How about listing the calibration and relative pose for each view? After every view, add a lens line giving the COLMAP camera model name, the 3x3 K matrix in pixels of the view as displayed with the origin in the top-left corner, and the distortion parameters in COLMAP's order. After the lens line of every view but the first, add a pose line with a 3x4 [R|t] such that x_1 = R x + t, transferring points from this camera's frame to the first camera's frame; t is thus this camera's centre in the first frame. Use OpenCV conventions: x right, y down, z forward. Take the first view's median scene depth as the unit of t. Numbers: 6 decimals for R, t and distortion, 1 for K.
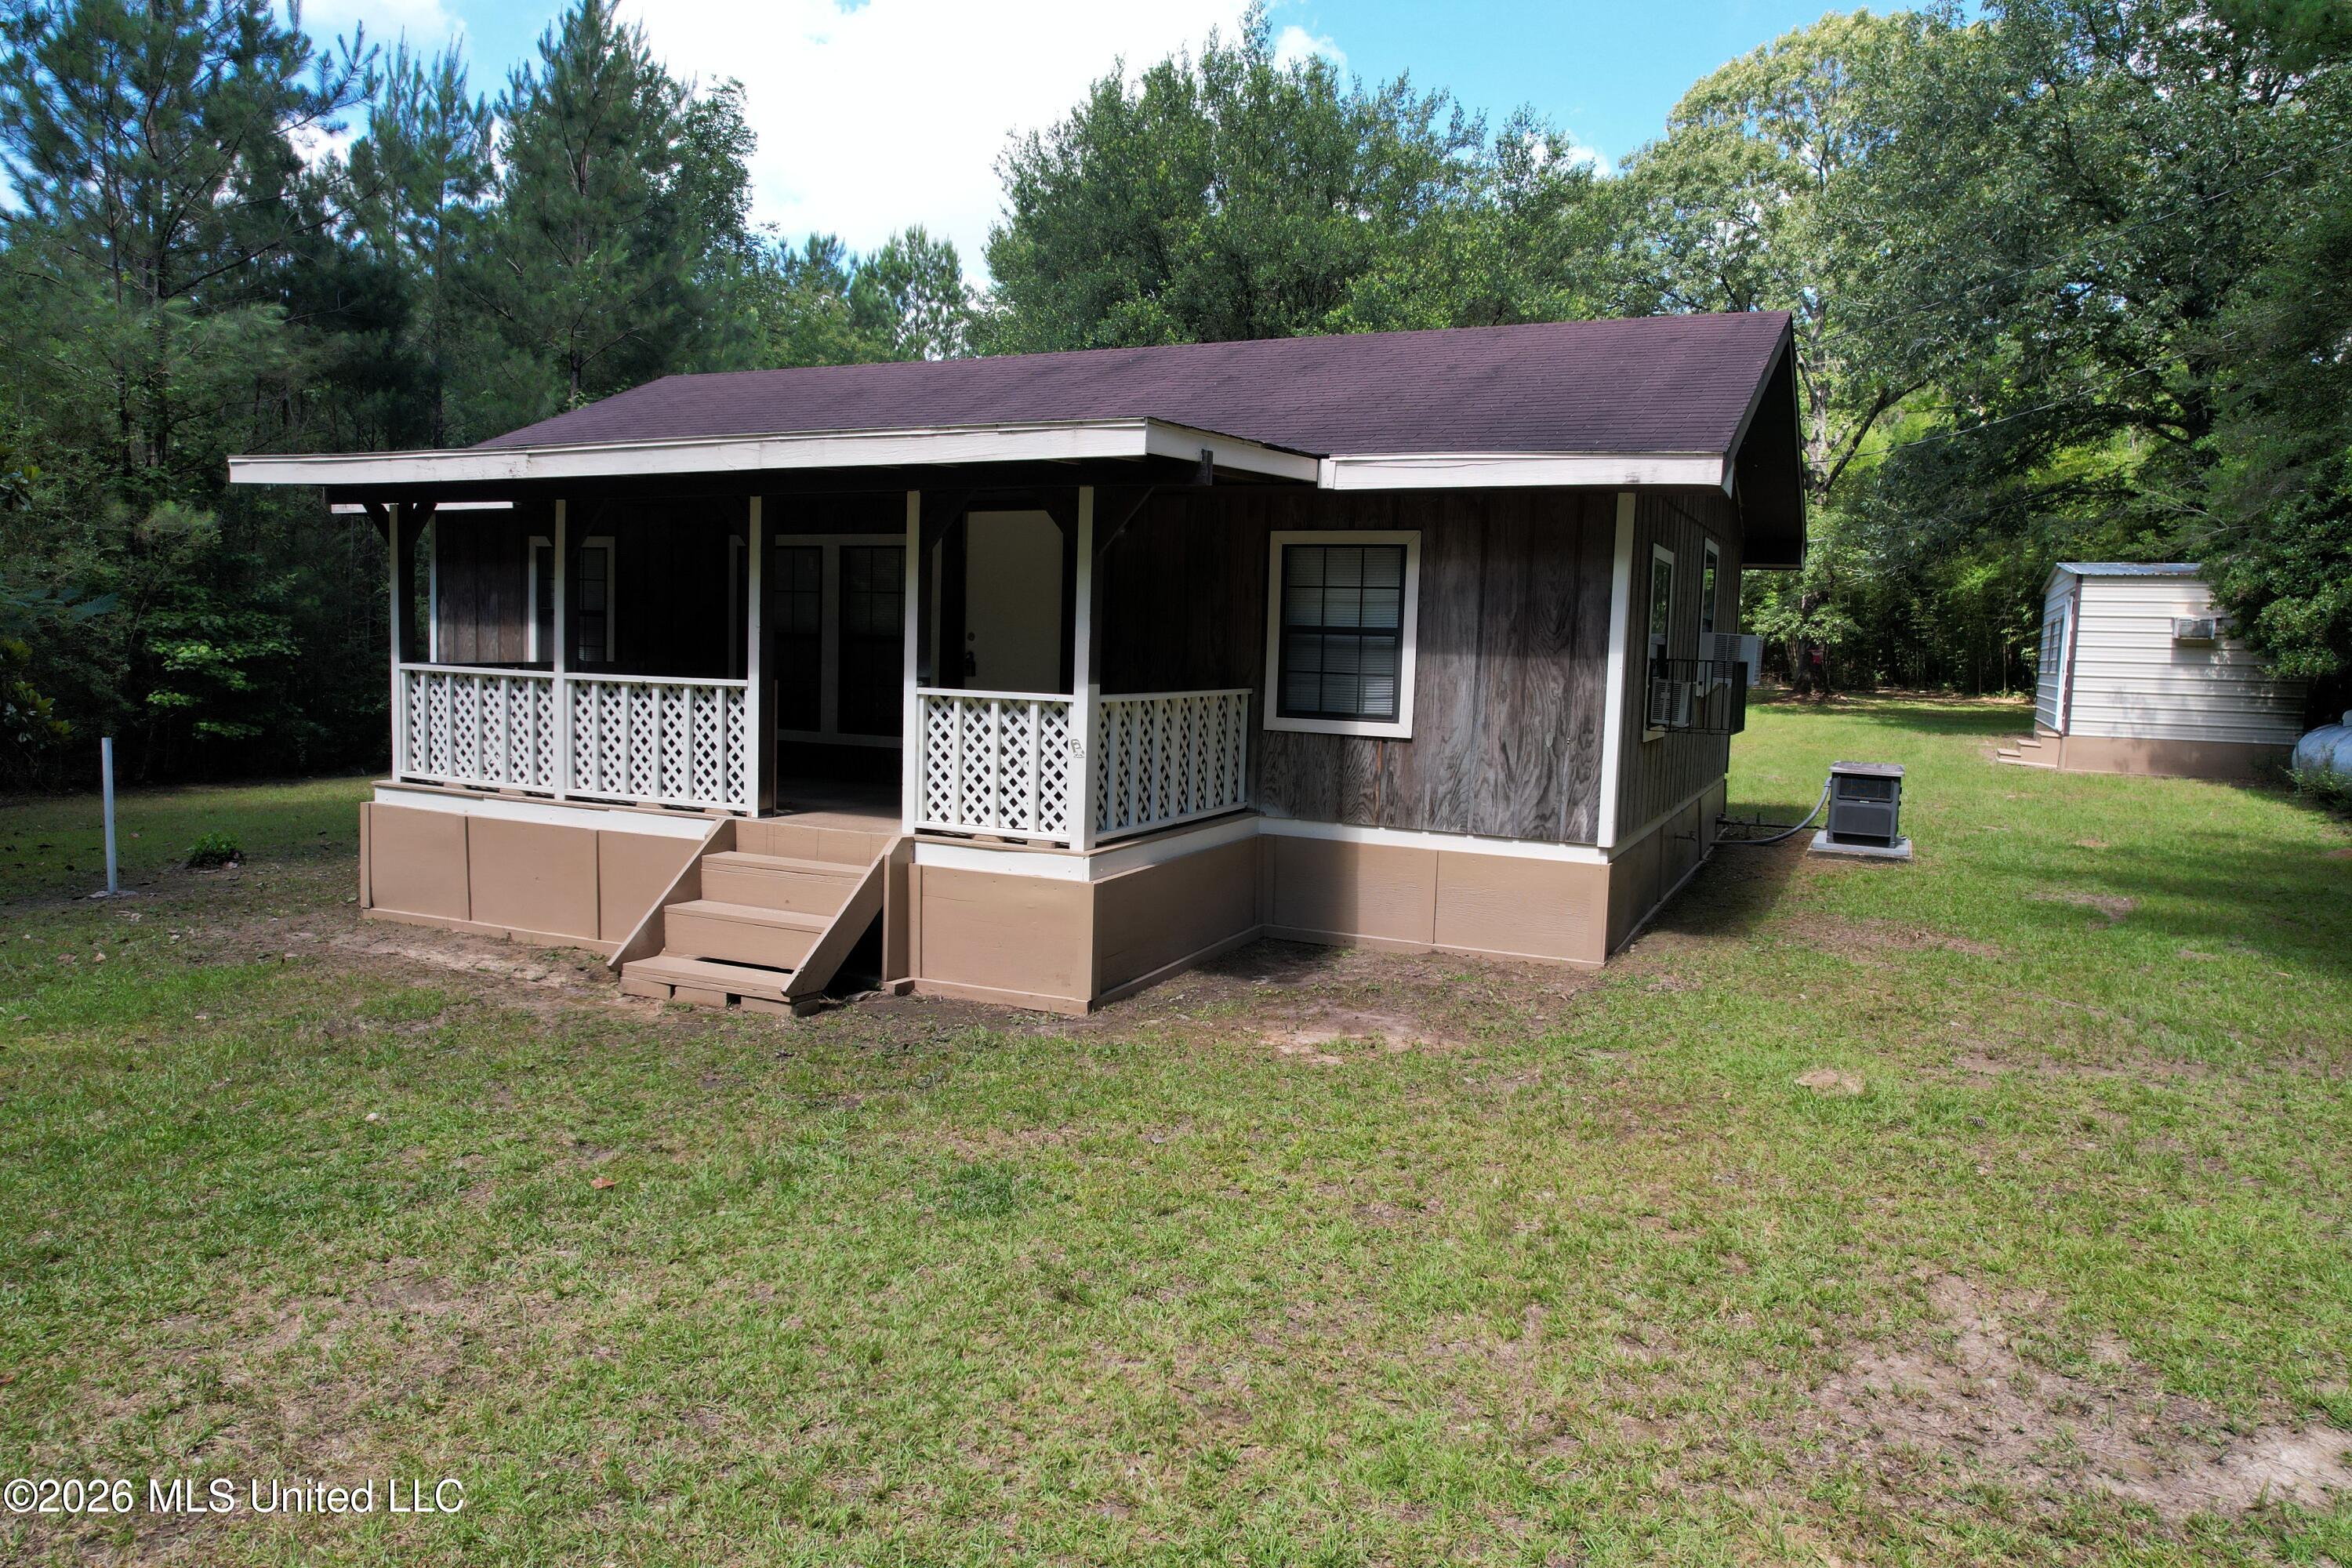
lens RADIAL K [[1498.3, 0, 1212.8], [0, 1498.3, 794.4], [0, 0, 1]] dist [-0.043037, -0.000383]
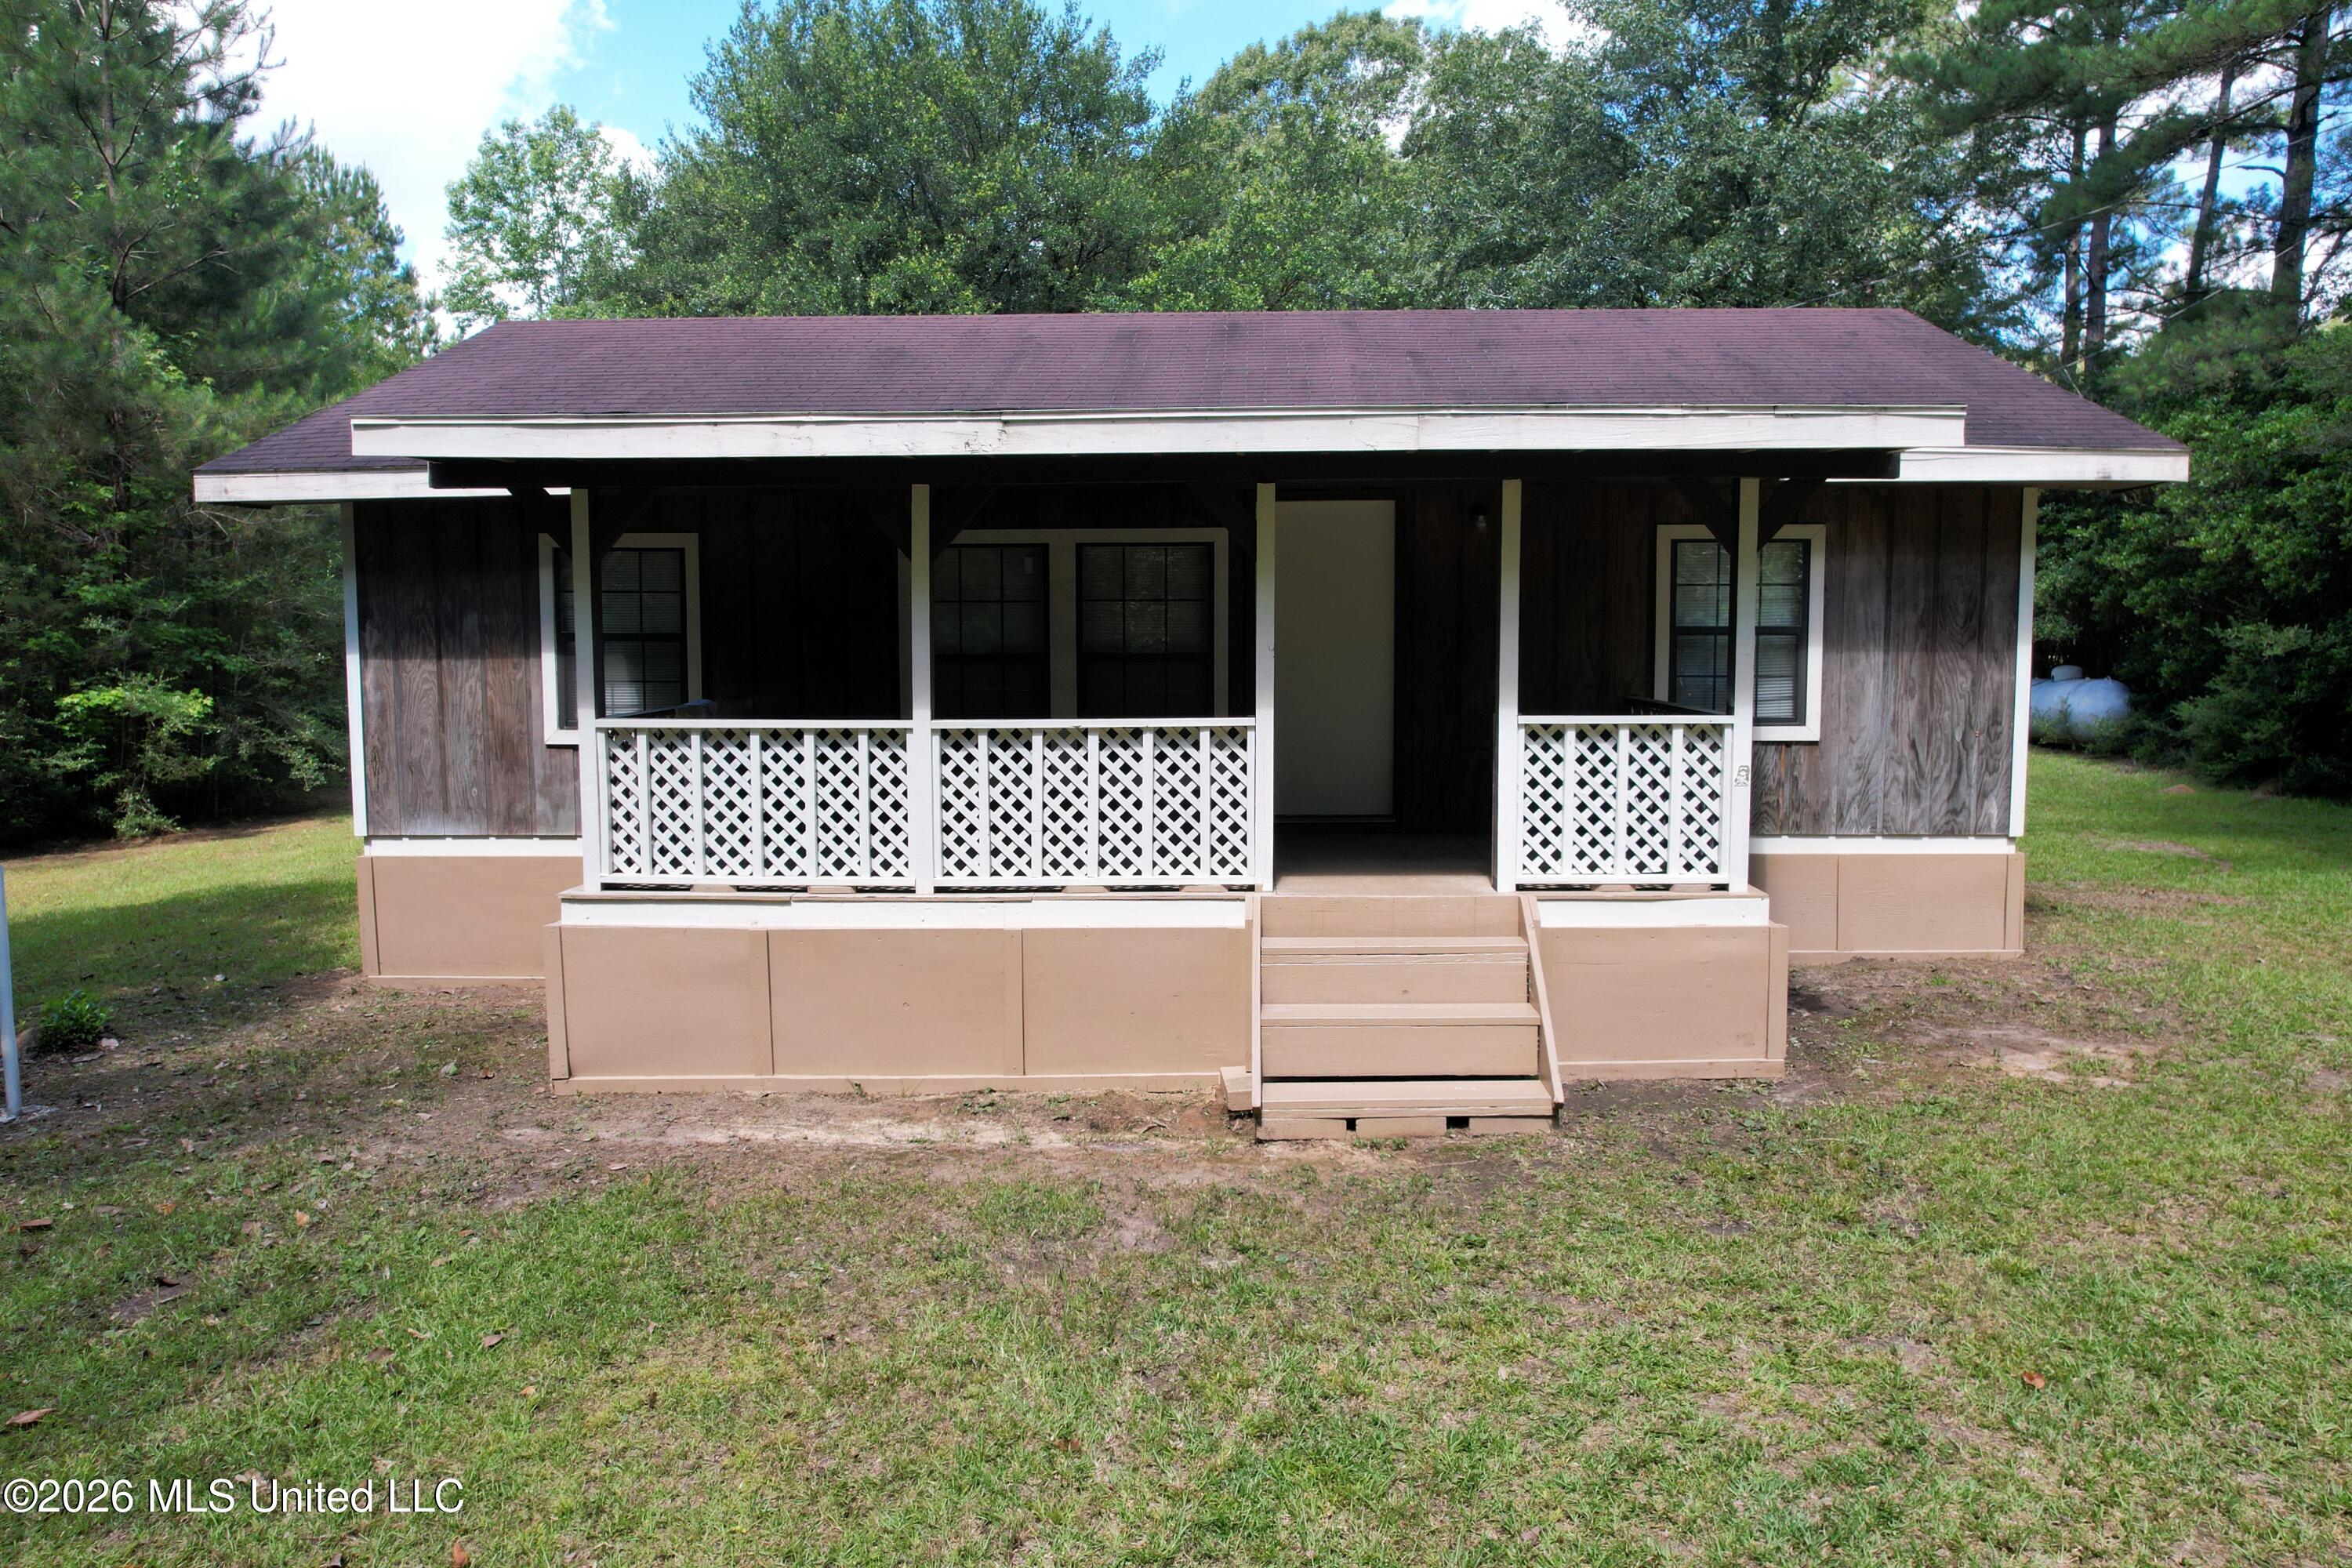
lens RADIAL K [[1574.6, 0, 1175.5], [0, 1574.6, 781.9], [0, 0, 1]] dist [-0.068147, 0.063992]
pose [[0.917974, -0.070823, 0.390266, -0.647467], [0.073273, 0.997275, 0.008630, -0.050735], [-0.389814, 0.020674, 0.920662, 0.245282]]
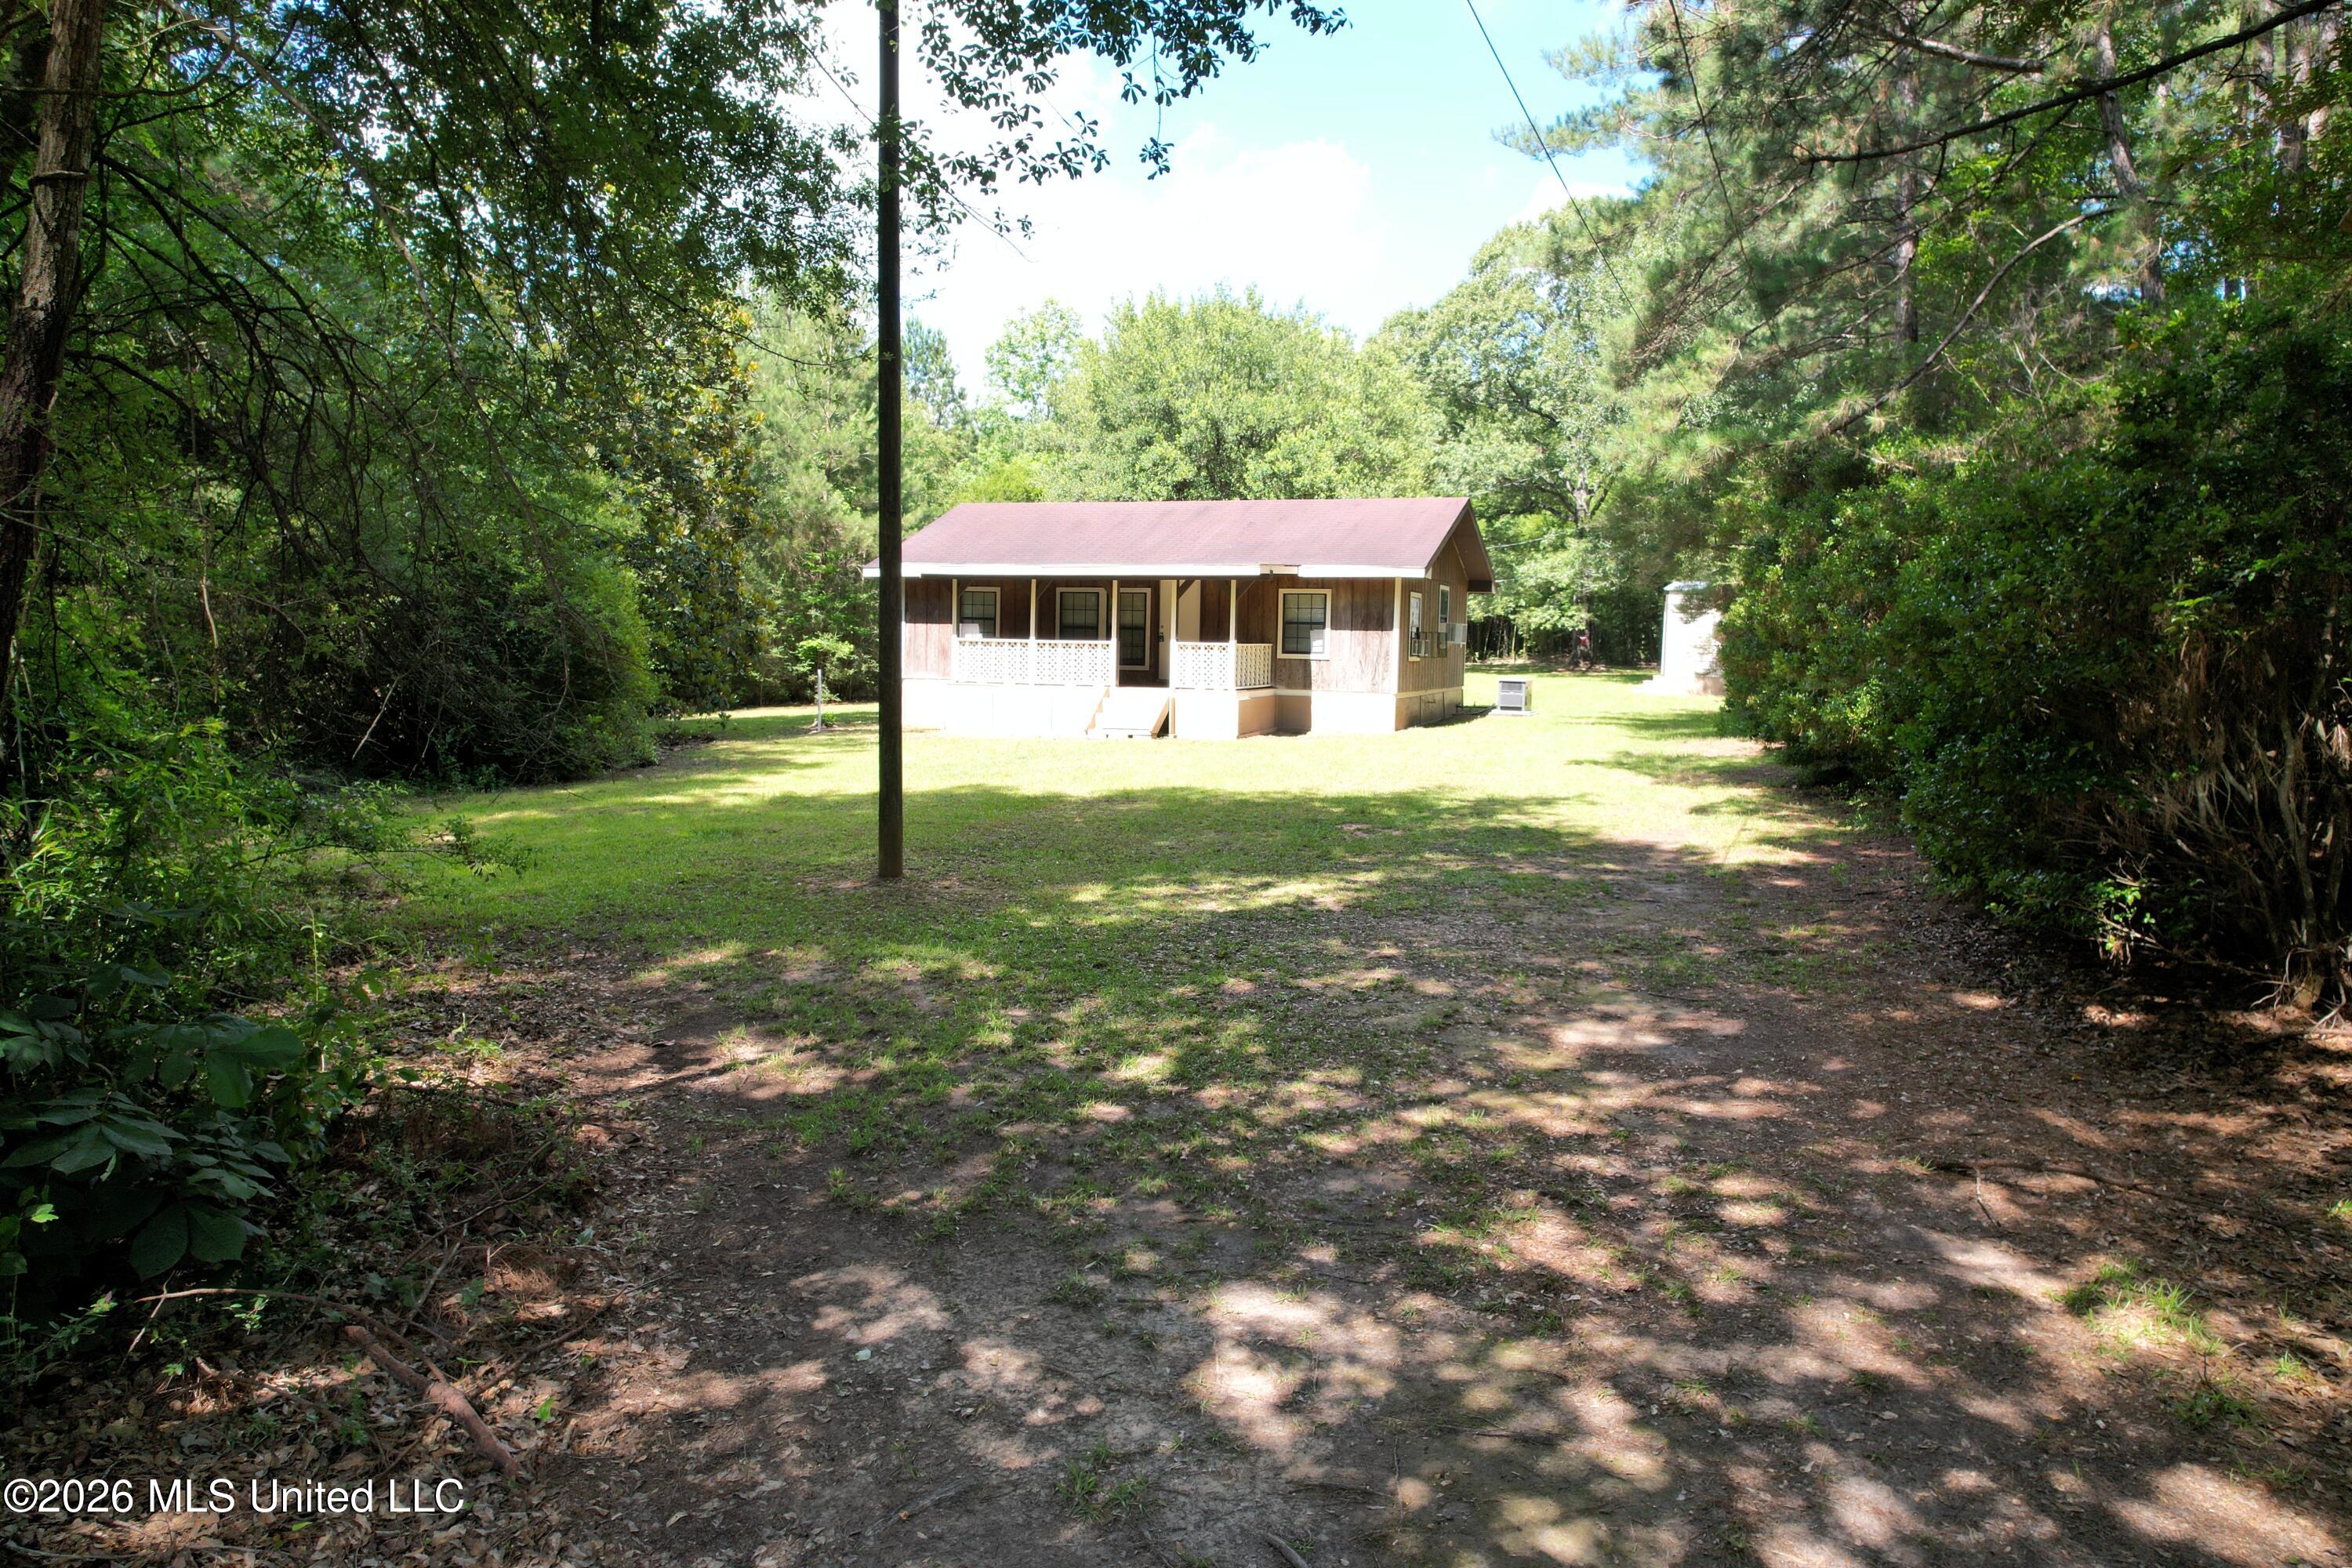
lens RADIAL K [[1629.0, 0, 1185.5], [0, 1629.0, 781.6], [0, 0, 1]] dist [-0.044797, 0.005132]
pose [[0.997177, -0.018320, 0.072821, -0.389714], [0.019425, 0.999706, -0.014502, 0.245439], [-0.072533, 0.015875, 0.997240, -2.180049]]
